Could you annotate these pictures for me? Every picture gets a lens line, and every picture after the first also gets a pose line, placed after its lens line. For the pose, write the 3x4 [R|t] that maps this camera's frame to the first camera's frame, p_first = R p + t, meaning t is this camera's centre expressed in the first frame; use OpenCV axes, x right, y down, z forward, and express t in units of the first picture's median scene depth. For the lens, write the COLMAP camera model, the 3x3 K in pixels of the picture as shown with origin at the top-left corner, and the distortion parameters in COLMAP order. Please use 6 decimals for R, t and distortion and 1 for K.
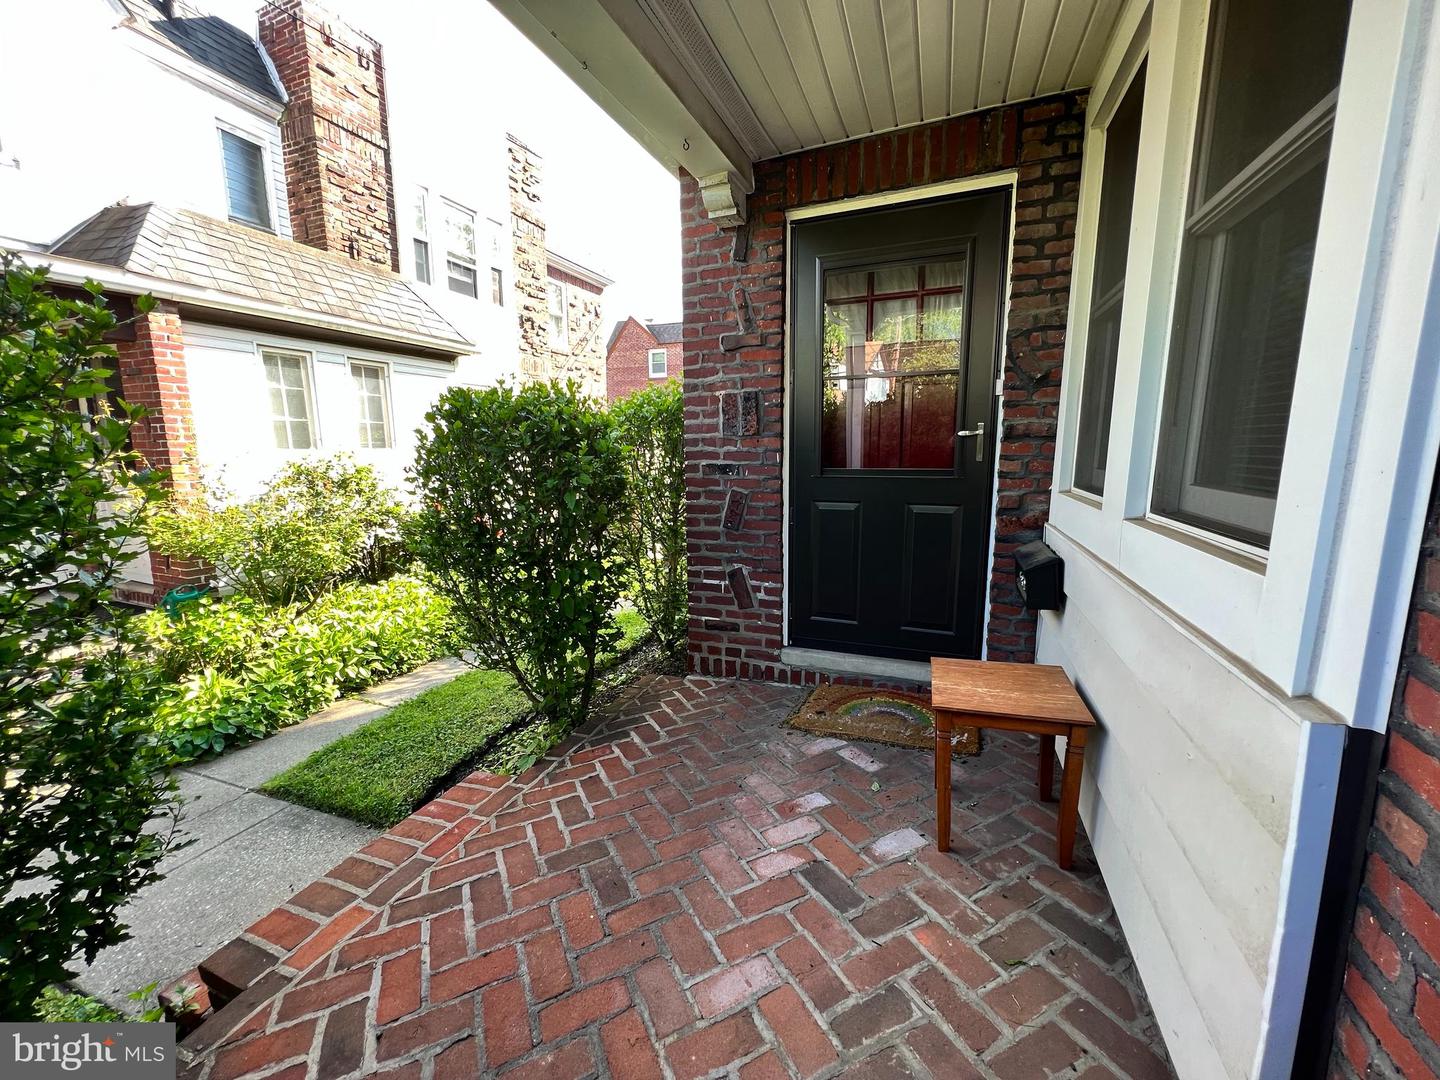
lens RADIAL K [[574.6, 0, 720.0], [0, 574.6, 540.0], [0, 0, 1]] dist [-0.003077, -0.000112]
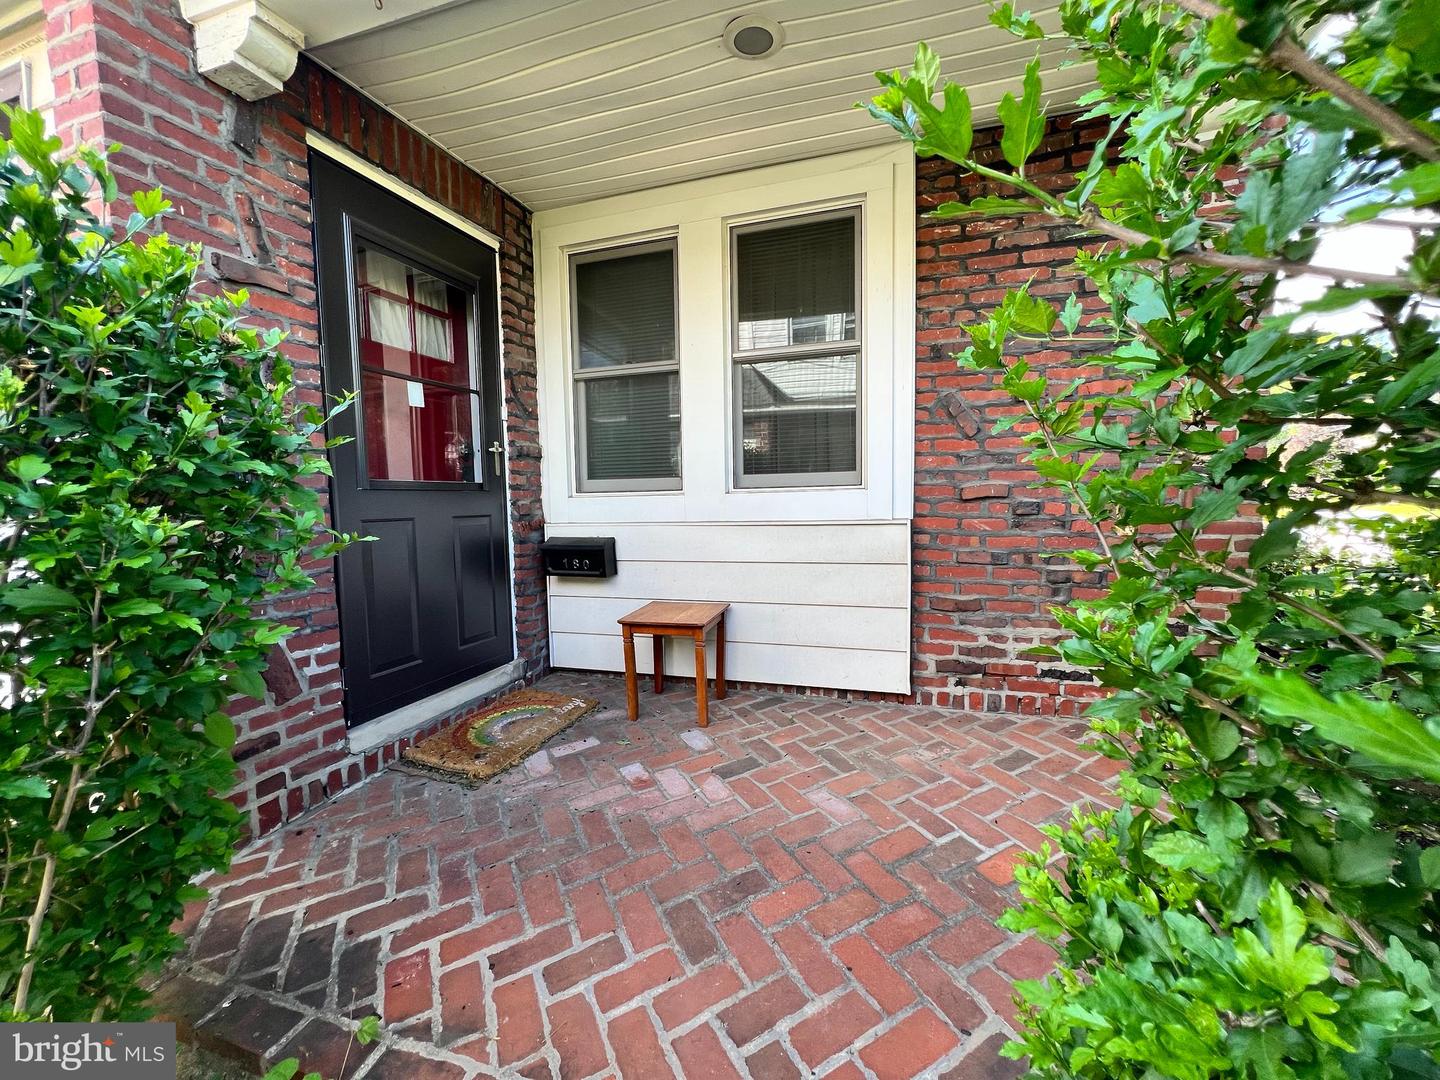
lens RADIAL K [[585.9, 0, 720.0], [0, 585.9, 540.0], [0, 0, 1]] dist [-0.001410, -0.000066]
pose [[-0.058535, -0.057770, 0.996612, -0.731186], [0.181732, 0.981026, 0.067540, -0.011139], [-0.981604, 0.185070, -0.046926, 0.649522]]
